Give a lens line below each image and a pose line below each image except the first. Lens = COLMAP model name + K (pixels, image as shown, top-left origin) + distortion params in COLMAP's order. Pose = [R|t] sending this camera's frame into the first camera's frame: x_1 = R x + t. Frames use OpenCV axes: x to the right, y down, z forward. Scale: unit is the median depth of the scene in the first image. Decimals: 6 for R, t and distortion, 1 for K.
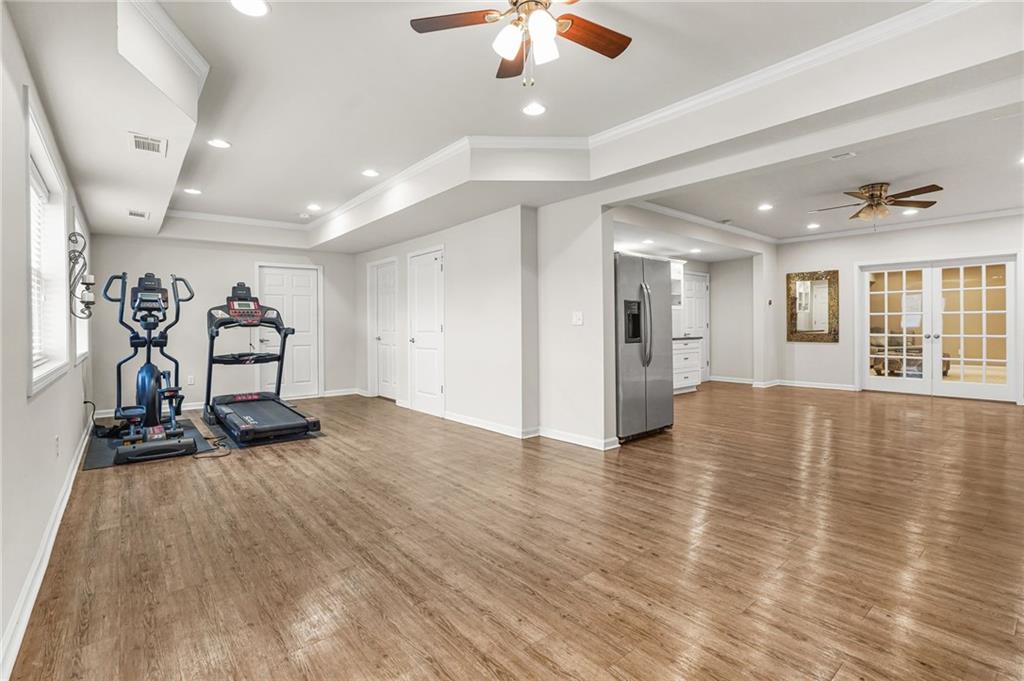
lens RADIAL K [[479.9, 0, 511.7], [0, 479.9, 332.2], [0, 0, 1]] dist [-0.055991, 0.022829]
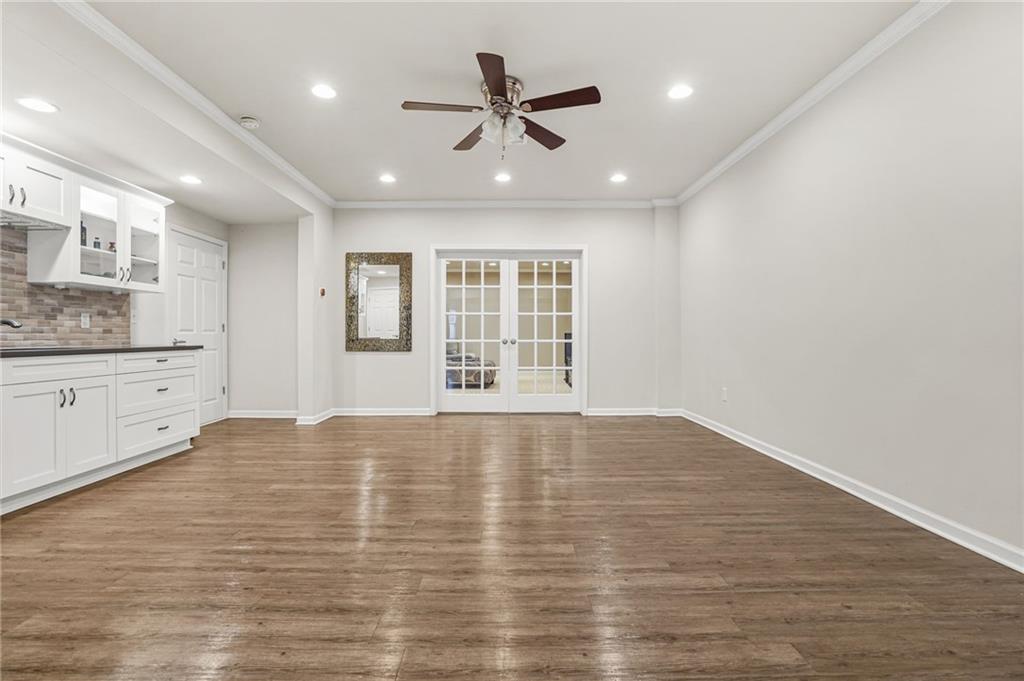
lens RADIAL K [[479.9, 0, 511.7], [0, 479.9, 332.2], [0, 0, 1]] dist [-0.055991, 0.022829]
pose [[0.630840, 0.011716, 0.775824, 0.212803], [0.006780, 0.999765, -0.020610, 0.008448], [-0.775883, 0.018261, 0.630612, 0.404747]]
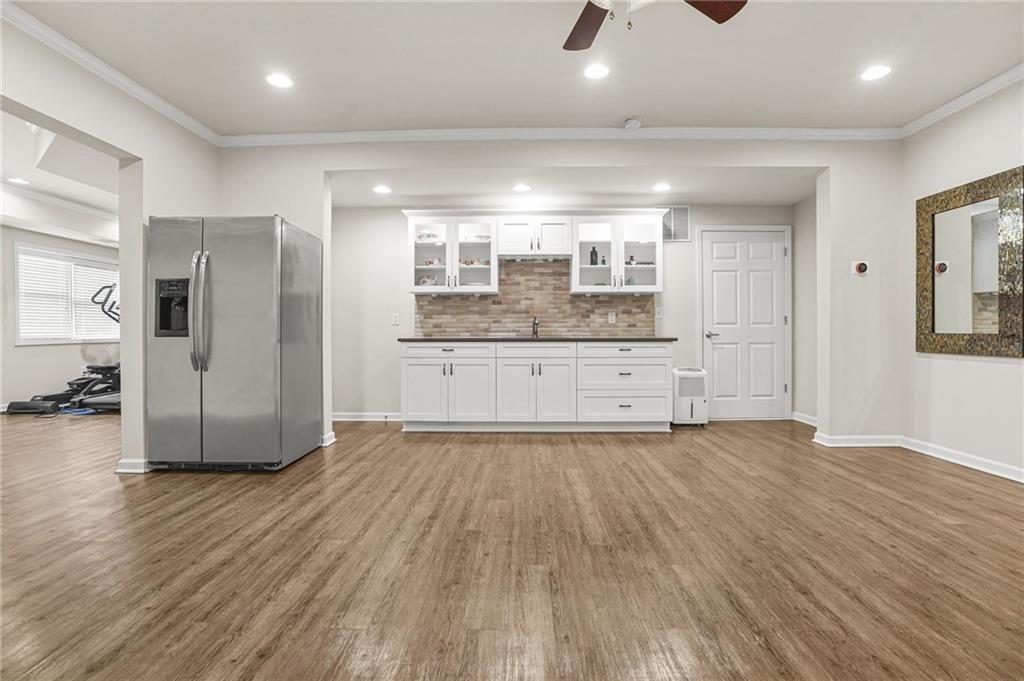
lens RADIAL K [[479.9, 0, 511.7], [0, 479.9, 332.2], [0, 0, 1]] dist [-0.055991, 0.022829]
pose [[0.754740, 0.008211, -0.655973, 0.628084], [-0.011023, 0.999939, -0.000166, 0.005377], [0.655931, 0.007356, 0.754785, 0.449040]]
